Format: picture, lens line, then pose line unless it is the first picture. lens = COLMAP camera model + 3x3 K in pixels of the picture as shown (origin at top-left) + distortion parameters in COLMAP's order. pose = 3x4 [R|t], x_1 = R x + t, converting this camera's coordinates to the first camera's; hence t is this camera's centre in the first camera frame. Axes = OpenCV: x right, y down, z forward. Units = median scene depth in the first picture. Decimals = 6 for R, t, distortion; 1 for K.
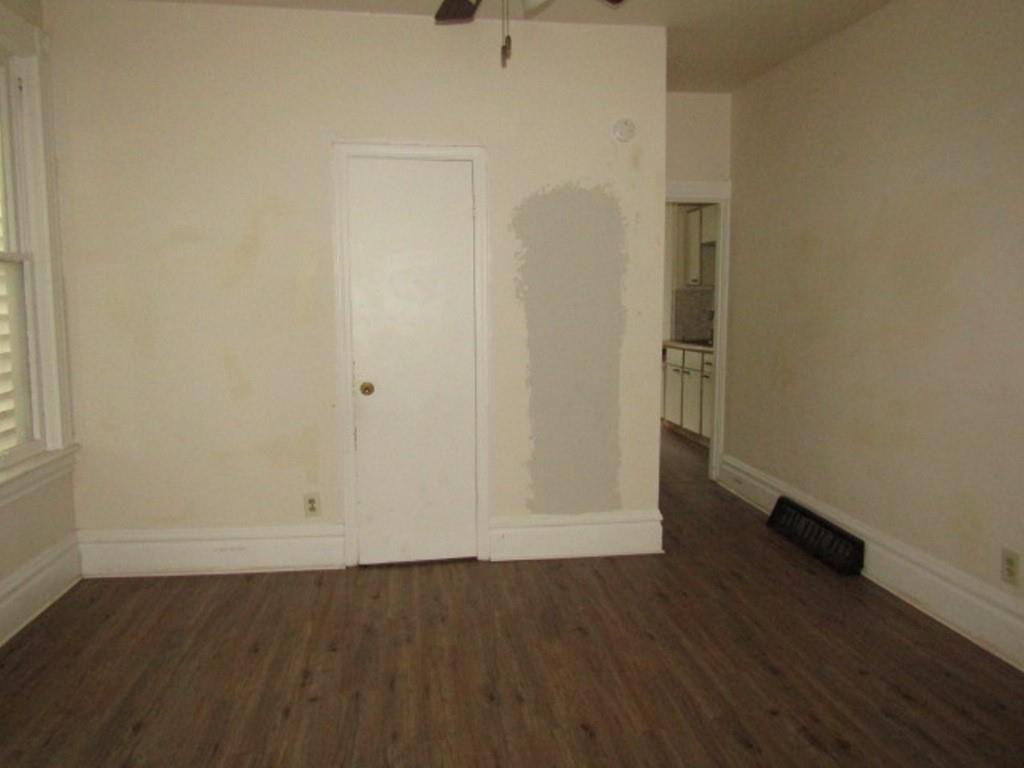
lens RADIAL K [[723.2, 0, 517.7], [0, 723.2, 393.1], [0, 0, 1]] dist [-0.008482, -0.001599]
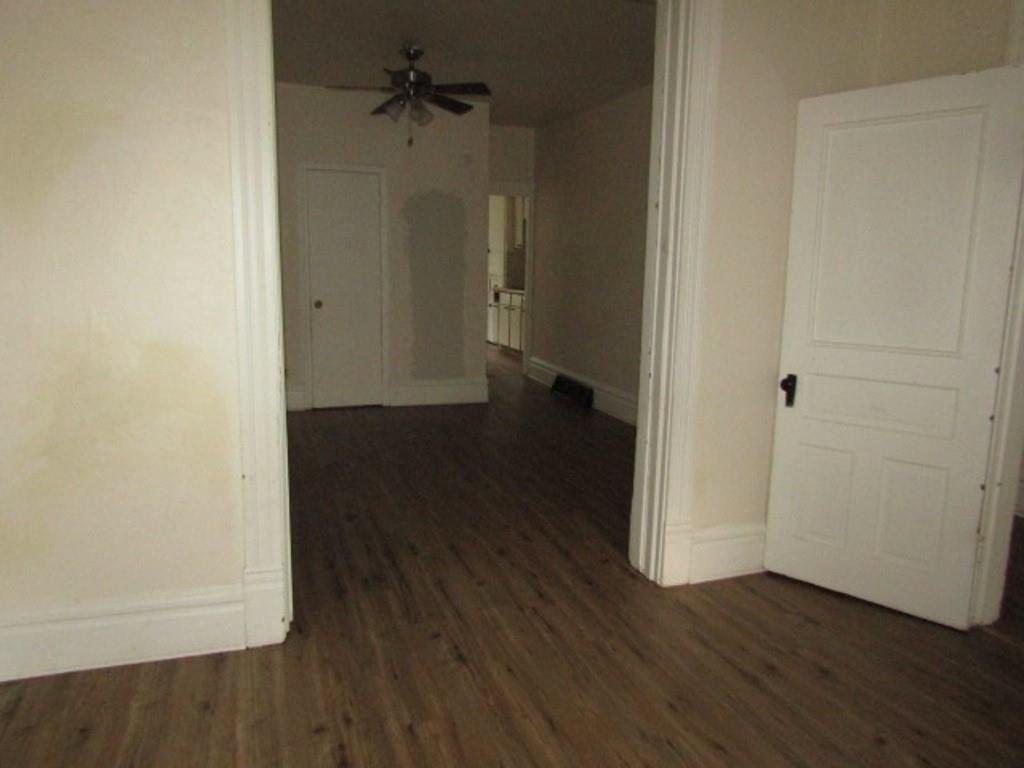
lens RADIAL K [[723.2, 0, 515.2], [0, 723.2, 382.0], [0, 0, 1]] dist [-0.008482, -0.001599]
pose [[0.980551, -0.008552, 0.196076, -0.083684], [0.000940, 0.999243, 0.038886, 0.108141], [-0.196260, -0.037945, 0.979817, -0.760811]]
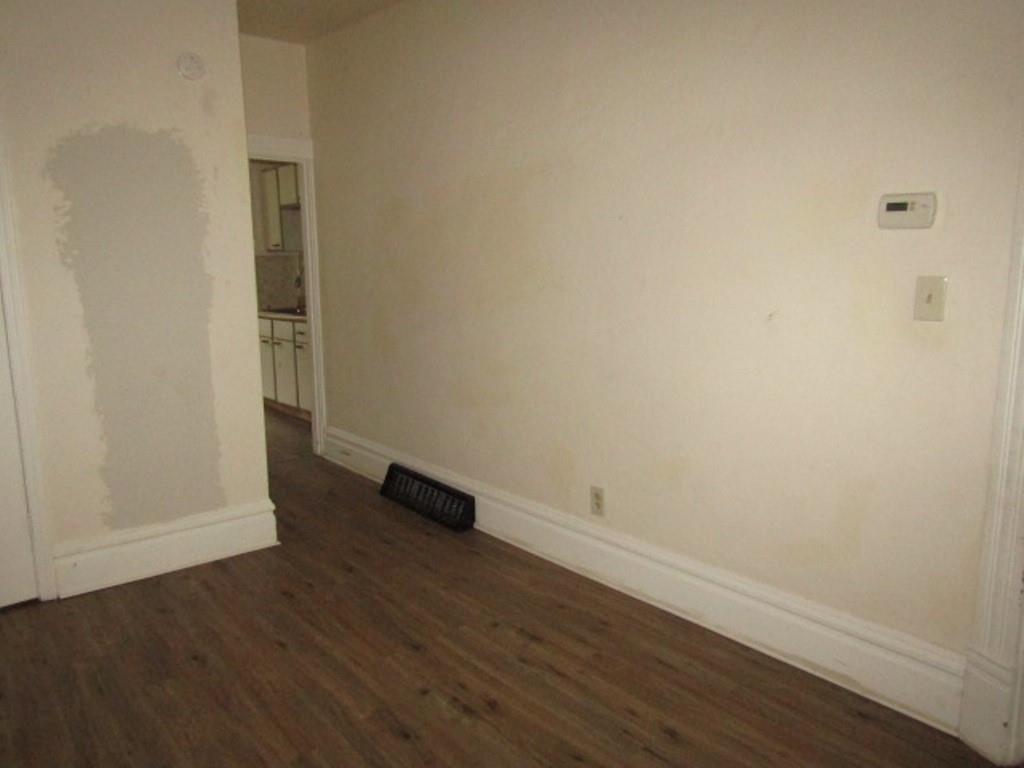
lens RADIAL K [[723.2, 0, 513.0], [0, 723.2, 386.8], [0, 0, 1]] dist [-0.008482, -0.001599]
pose [[0.845153, -0.090127, 0.526871, -0.012746], [0.069890, 0.995853, 0.058242, -0.010465], [-0.529935, -0.012400, 0.847947, 0.071291]]
